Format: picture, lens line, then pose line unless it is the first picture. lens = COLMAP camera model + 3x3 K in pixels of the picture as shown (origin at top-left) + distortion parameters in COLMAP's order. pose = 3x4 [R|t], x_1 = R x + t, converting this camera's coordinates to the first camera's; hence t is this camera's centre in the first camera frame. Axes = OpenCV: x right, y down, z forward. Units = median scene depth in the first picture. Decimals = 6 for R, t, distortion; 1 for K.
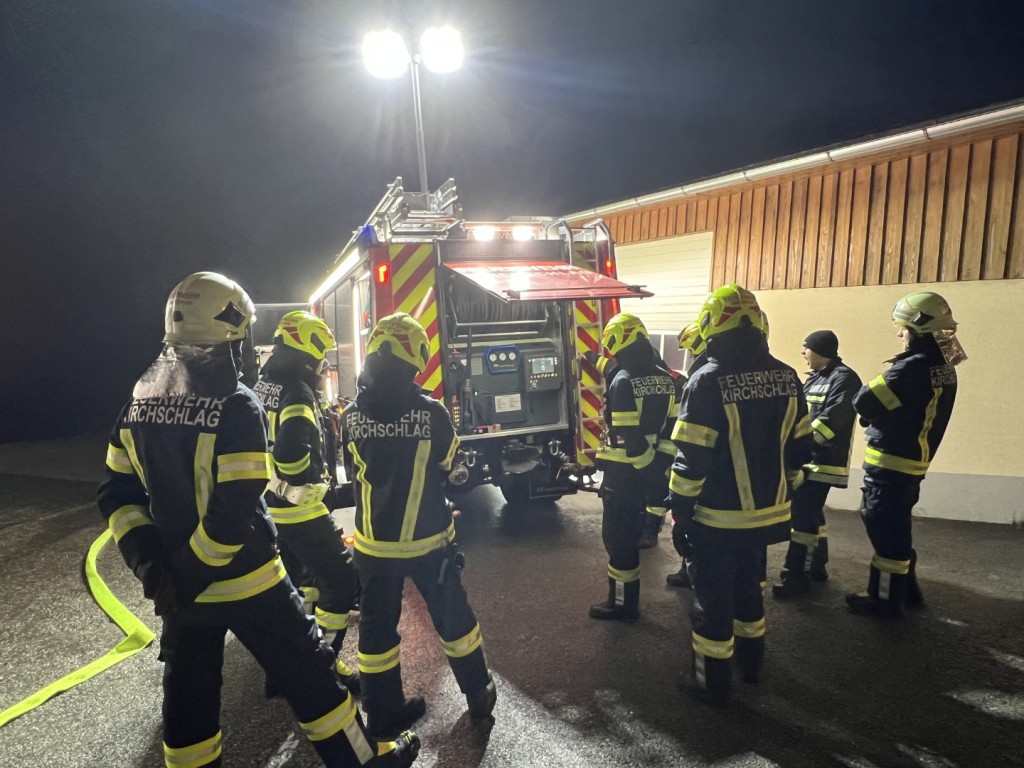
lens RADIAL K [[645.5, 0, 512.0], [0, 645.5, 384.0], [0, 0, 1]] dist [0.007735, 0.000511]
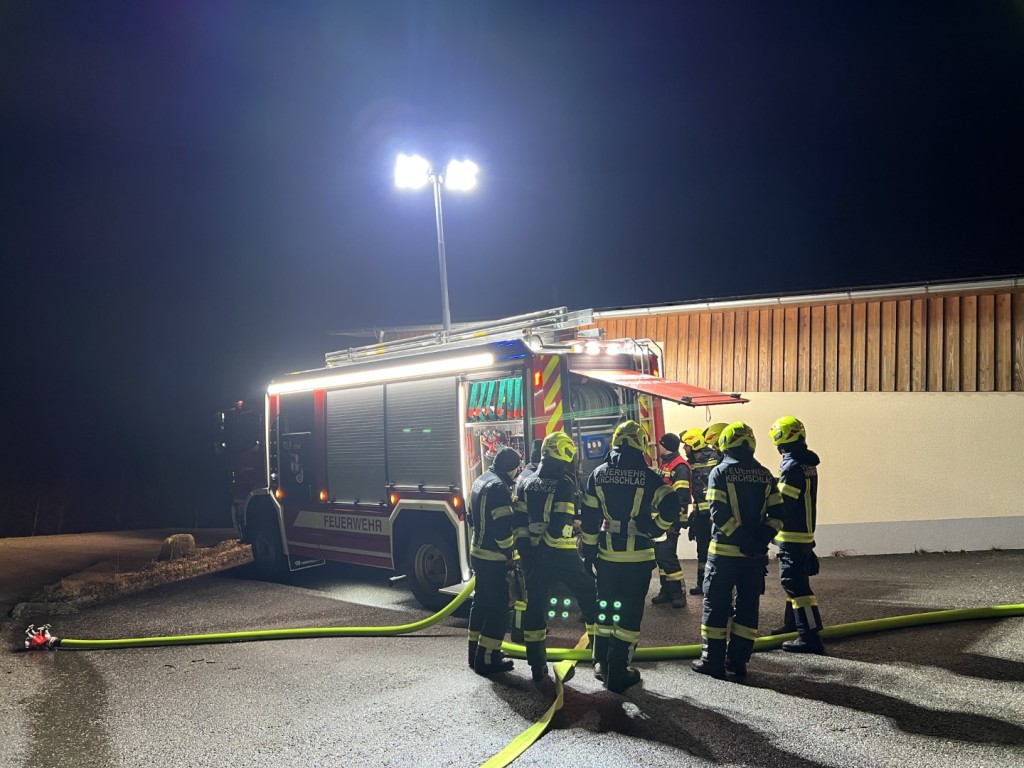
lens RADIAL K [[790.2, 0, 512.0], [0, 790.2, 384.0], [0, 0, 1]] dist [0.081143, -0.007852]
pose [[0.911436, 0.021477, 0.410882, -0.788415], [0.030667, 0.992313, -0.119895, 0.019834], [-0.410298, 0.121878, 0.903771, -0.327149]]
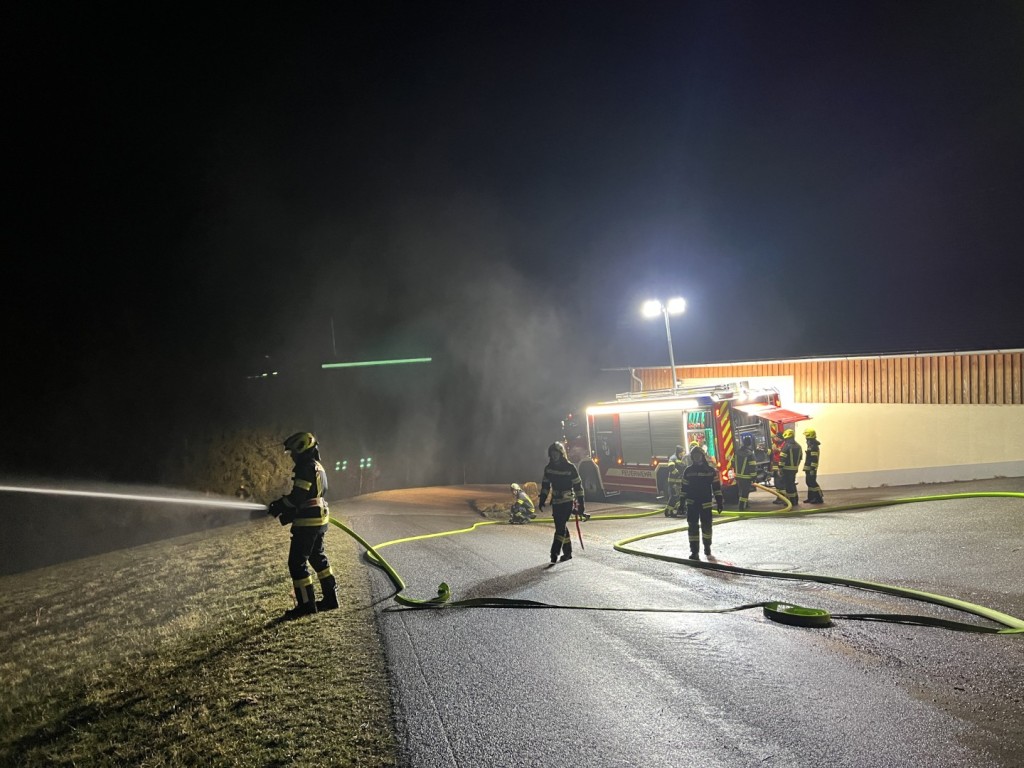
lens RADIAL K [[790.2, 0, 512.0], [0, 790.2, 384.0], [0, 0, 1]] dist [0.081143, -0.007852]
pose [[0.985708, -0.048098, 0.161452, -1.570819], [0.061235, 0.995118, -0.077404, -0.067653], [-0.156941, 0.086184, 0.983840, -2.271078]]
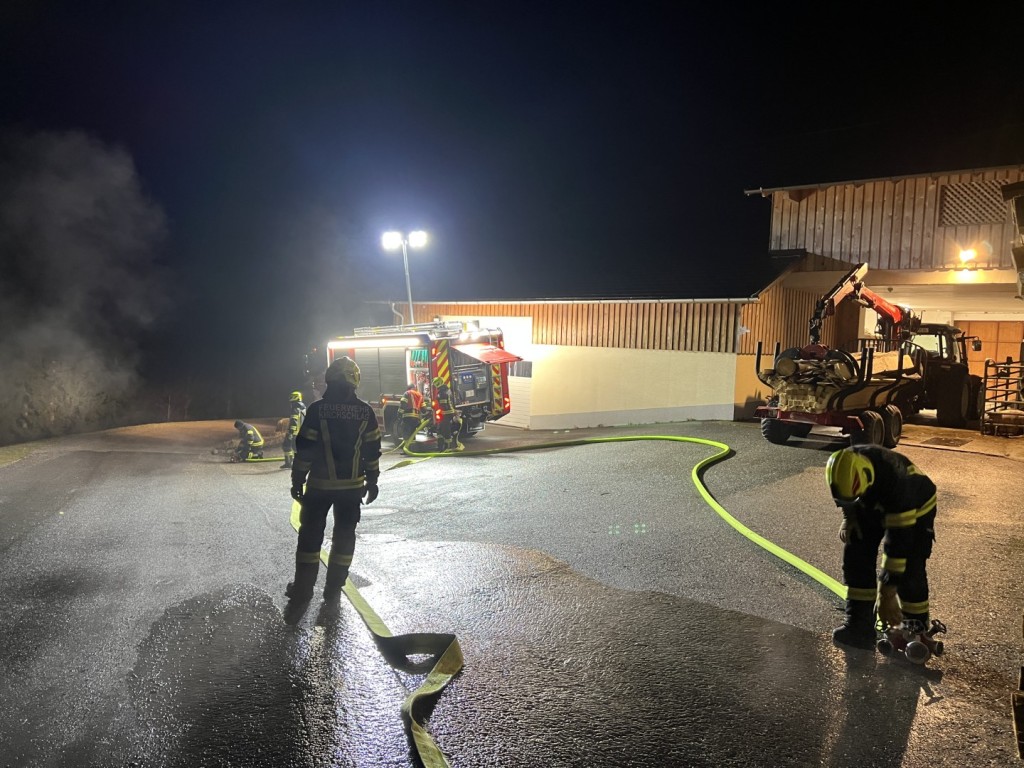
lens RADIAL K [[790.2, 0, 512.0], [0, 790.2, 384.0], [0, 0, 1]] dist [0.081143, -0.007852]
pose [[0.948839, -0.036320, 0.313664, -0.905342], [0.033920, 0.999339, 0.013106, -0.050330], [-0.313933, -0.001796, 0.949444, -2.309574]]
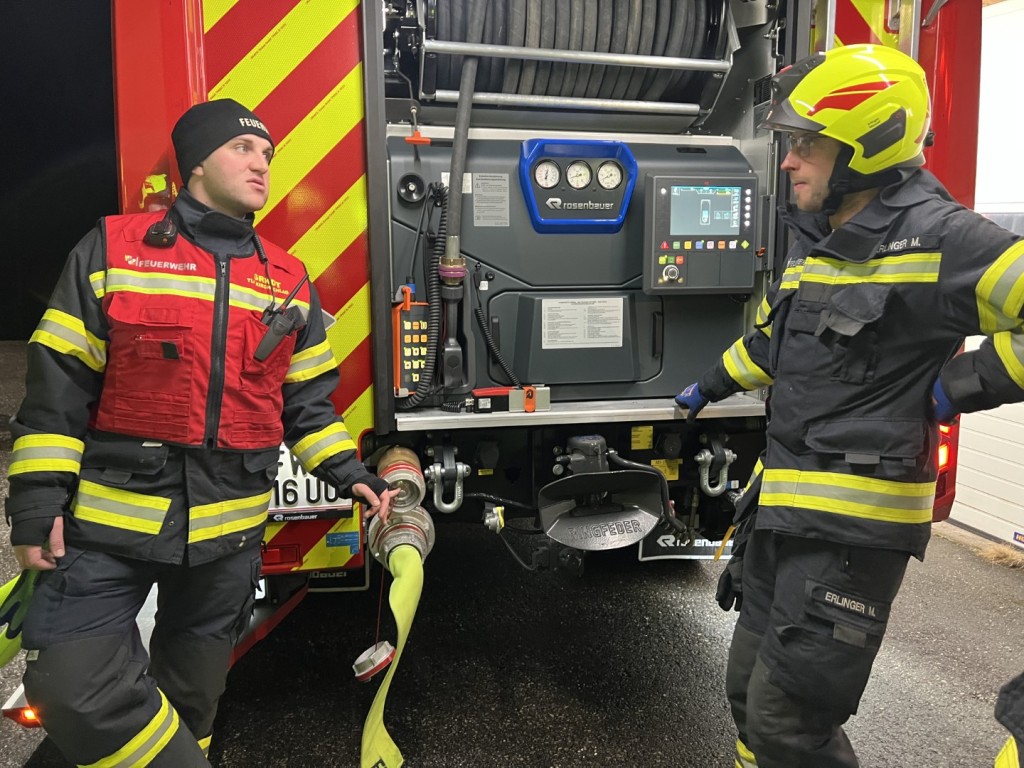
lens RADIAL K [[790.2, 0, 512.0], [0, 790.2, 384.0], [0, 0, 1]] dist [0.081143, -0.007852]
pose [[0.983905, 0.088555, -0.155206, 0.023307], [-0.071932, 0.991366, 0.109637, 0.019037], [0.163575, -0.096708, 0.981779, 0.600304]]
